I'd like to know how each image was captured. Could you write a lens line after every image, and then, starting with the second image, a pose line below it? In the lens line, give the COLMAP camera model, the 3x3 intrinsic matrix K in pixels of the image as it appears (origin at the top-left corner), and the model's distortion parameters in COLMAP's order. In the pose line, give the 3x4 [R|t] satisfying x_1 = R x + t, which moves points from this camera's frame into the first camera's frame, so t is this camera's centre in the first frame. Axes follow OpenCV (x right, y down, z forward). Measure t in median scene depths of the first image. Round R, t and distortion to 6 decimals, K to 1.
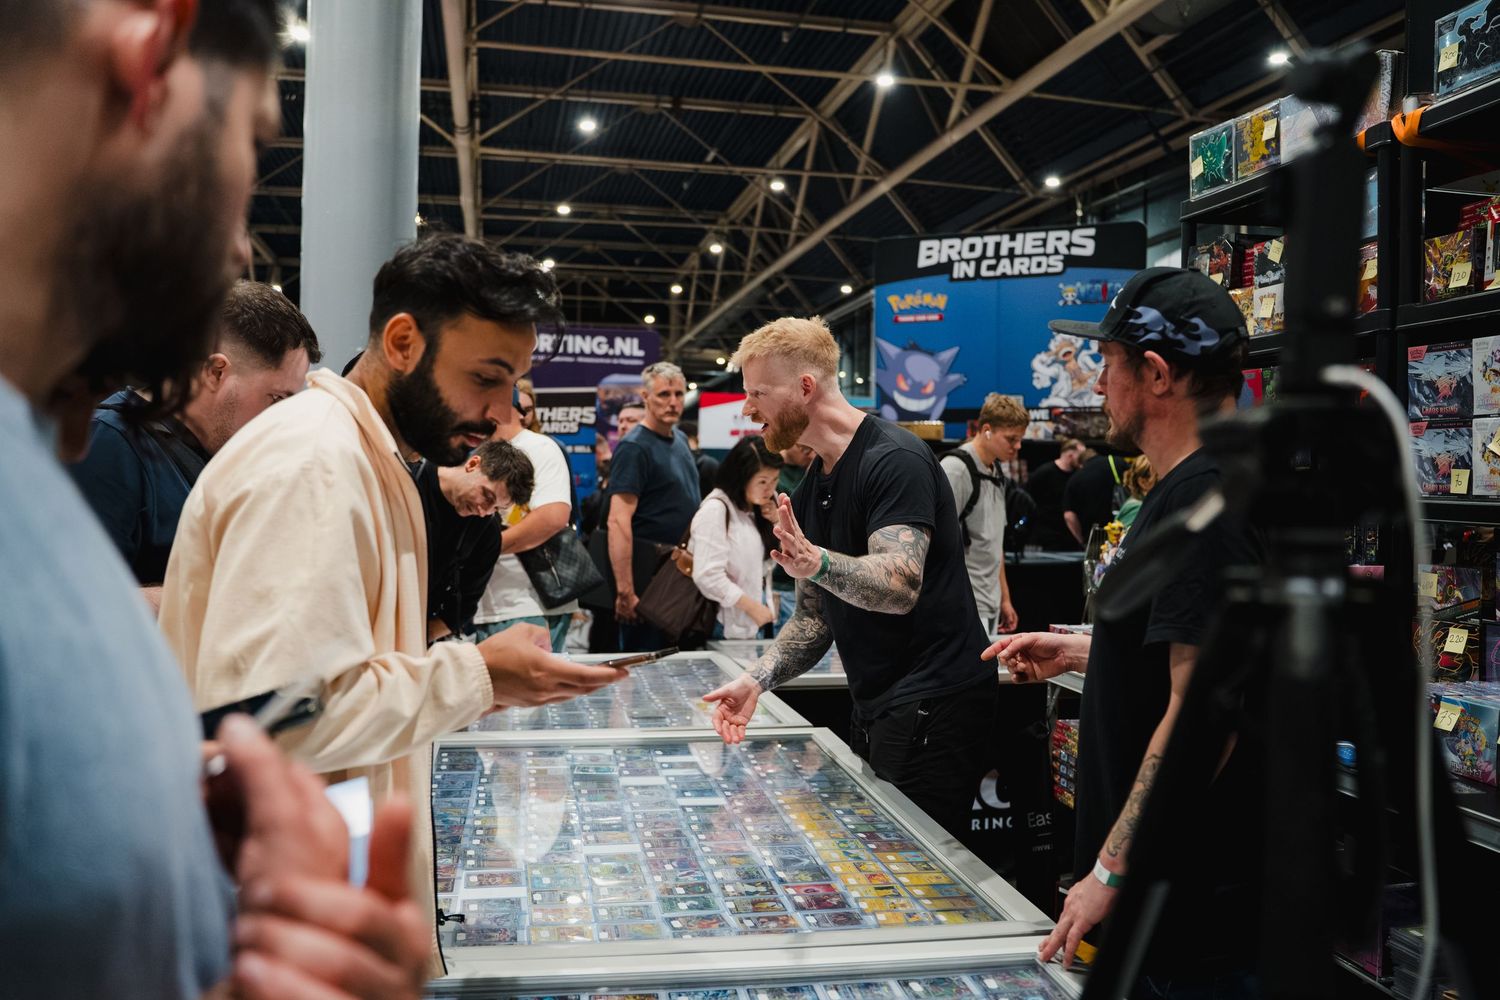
lens RADIAL K [[1225.3, 0, 759.9], [0, 1225.3, 504.2], [0, 0, 1]] dist [-0.093626, 0.066709]
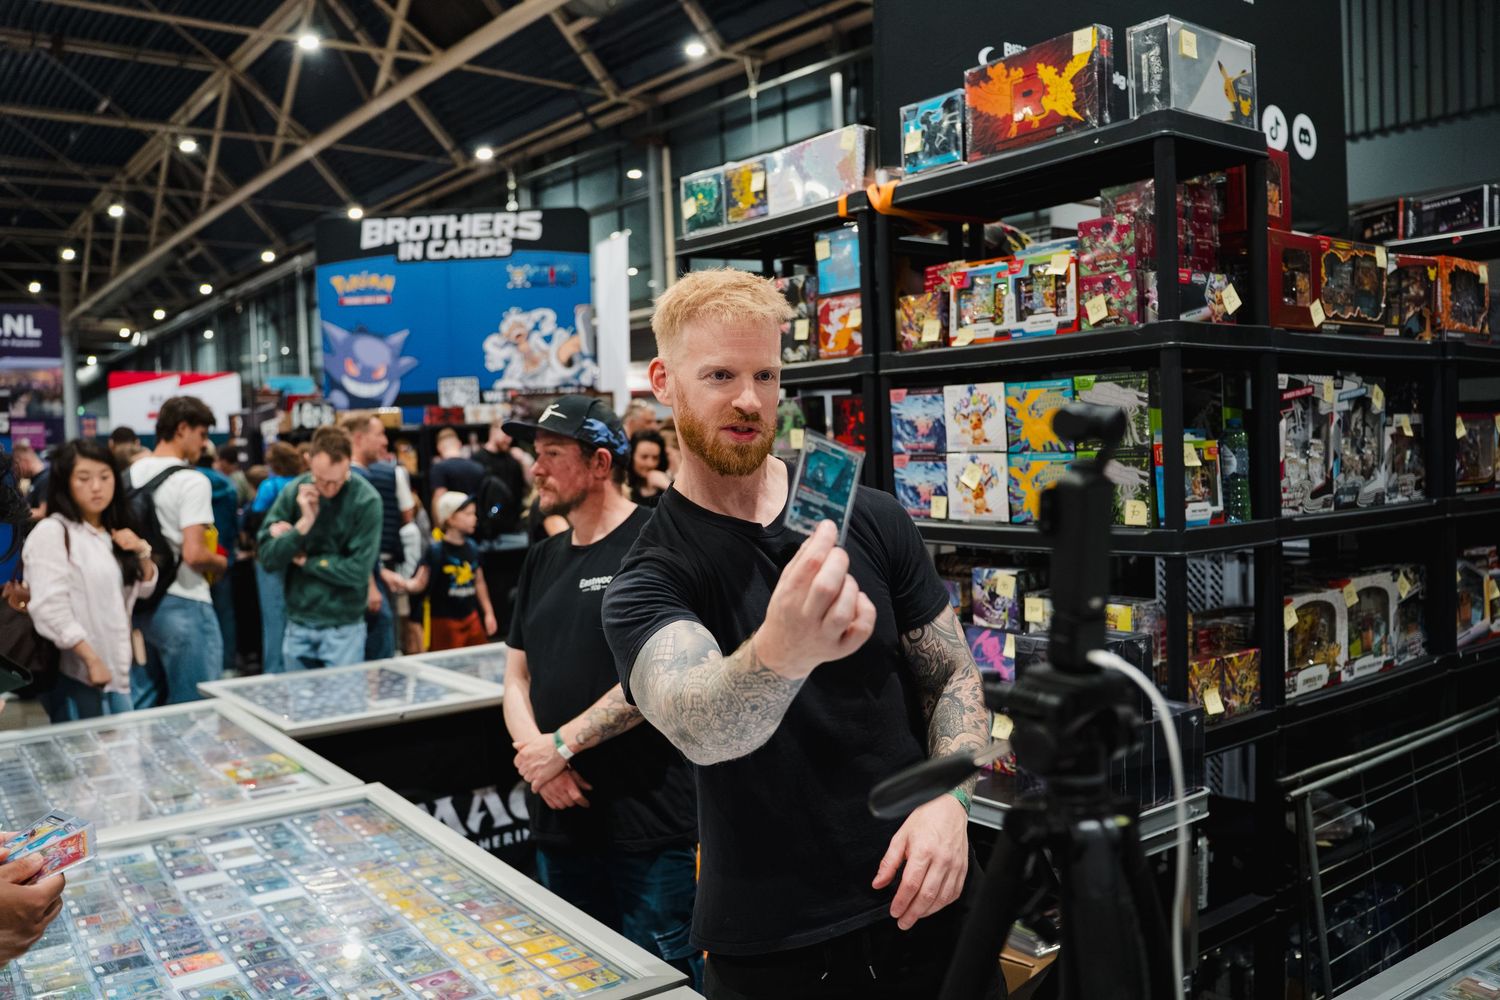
lens RADIAL K [[1225.3, 0, 749.0], [0, 1225.3, 497.0], [0, 0, 1]] dist [-0.093626, 0.066709]
pose [[0.901135, -0.062746, 0.428974, -0.018923], [0.052484, 0.997983, 0.035724, -0.015651], [-0.430350, -0.009678, 0.902610, -0.001184]]
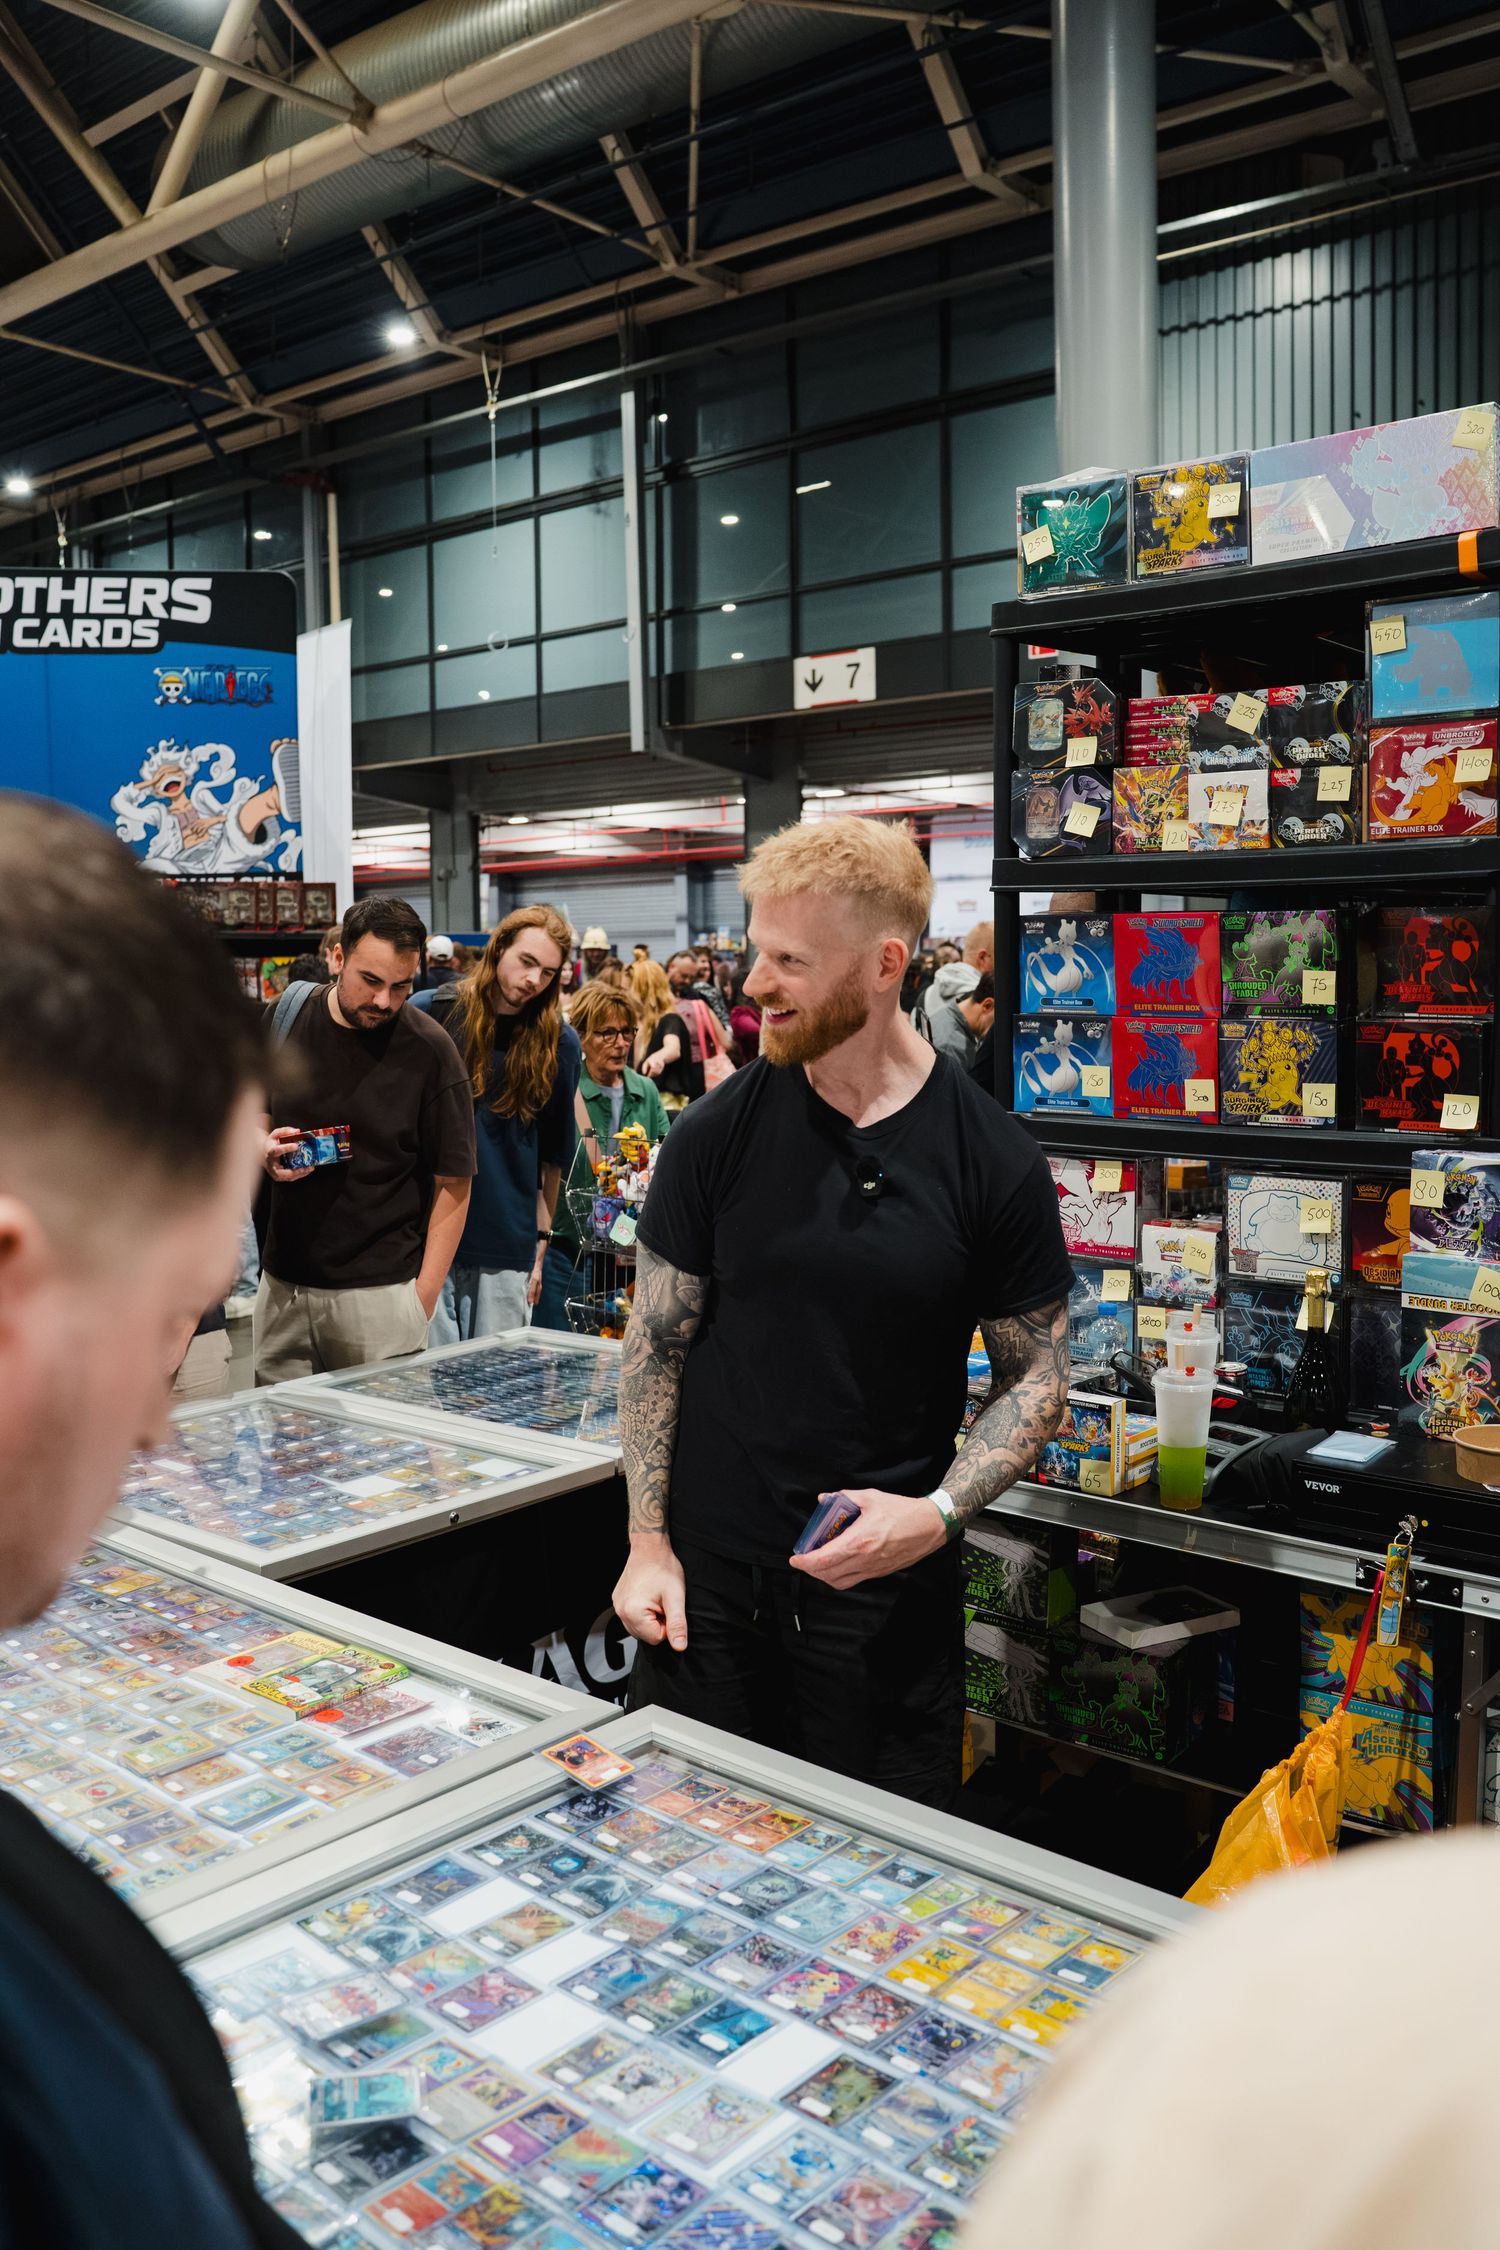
lens RADIAL K [[1838.0, 0, 757.5], [0, 1838.0, 1118.6], [0, 0, 1]] dist [-0.093626, 0.066709]
pose [[0.791721, -0.078422, 0.605828, -0.075199], [0.036125, 0.996000, 0.081719, -0.022546], [-0.609813, -0.042813, 0.791388, 0.103723]]
